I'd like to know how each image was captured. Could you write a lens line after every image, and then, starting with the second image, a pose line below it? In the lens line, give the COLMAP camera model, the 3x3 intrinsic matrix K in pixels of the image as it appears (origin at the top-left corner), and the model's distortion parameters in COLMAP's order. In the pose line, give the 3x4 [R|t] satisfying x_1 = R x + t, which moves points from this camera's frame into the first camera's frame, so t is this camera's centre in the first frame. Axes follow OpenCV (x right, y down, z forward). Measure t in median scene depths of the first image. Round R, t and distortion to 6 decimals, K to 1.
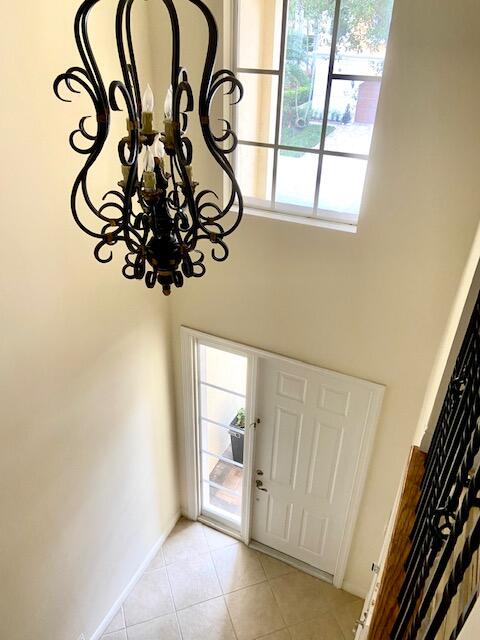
lens RADIAL K [[480.9, 0, 239.0], [0, 480.9, 320.5], [0, 0, 1]] dist [0.015301, -0.005755]
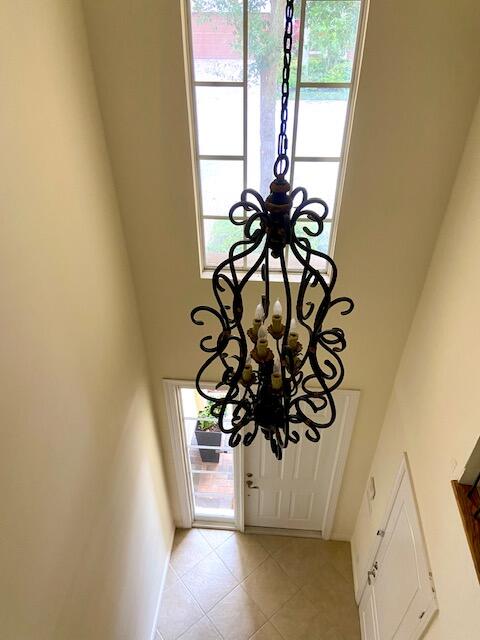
lens RADIAL K [[480.9, 0, 241.4], [0, 480.9, 319.4], [0, 0, 1]] dist [0.015301, -0.005755]
pose [[0.933595, -0.246786, 0.259803, -0.168138], [0.211296, 0.964715, 0.157094, -0.202512], [-0.289404, -0.091767, 0.952798, -0.021426]]
